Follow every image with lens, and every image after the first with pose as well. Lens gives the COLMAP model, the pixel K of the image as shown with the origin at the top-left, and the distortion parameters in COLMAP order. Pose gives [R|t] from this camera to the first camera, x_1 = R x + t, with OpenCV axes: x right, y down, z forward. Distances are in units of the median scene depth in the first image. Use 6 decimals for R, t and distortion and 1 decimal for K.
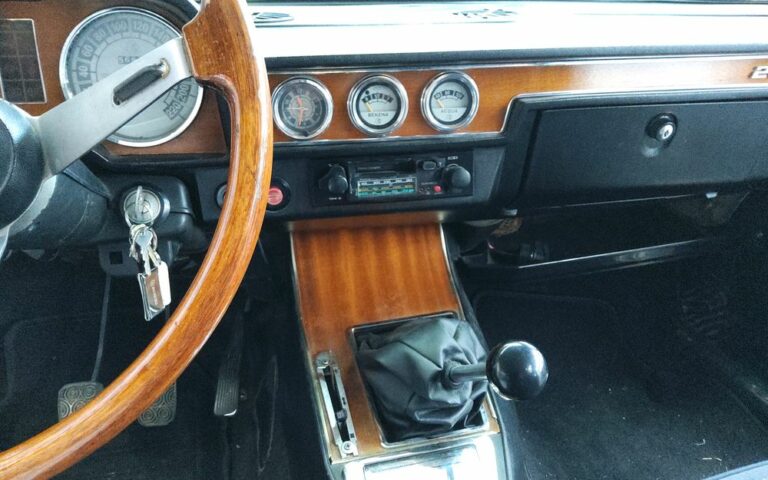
lens RADIAL K [[580.8, 0, 394.6], [0, 580.8, 244.5], [0, 0, 1]] dist [0.038288, -0.080627]
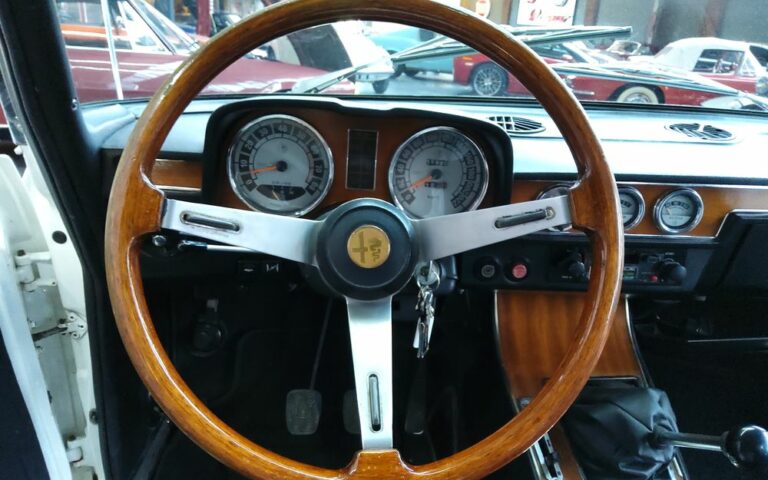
lens RADIAL K [[580.8, 0, 379.7], [0, 580.8, 239.5], [0, 0, 1]] dist [0.038288, -0.080627]
pose [[0.985069, 0.105451, -0.136082, -0.337649], [-0.110124, 0.993544, -0.027261, -0.082800], [0.132329, 0.041840, 0.990322, -0.276723]]
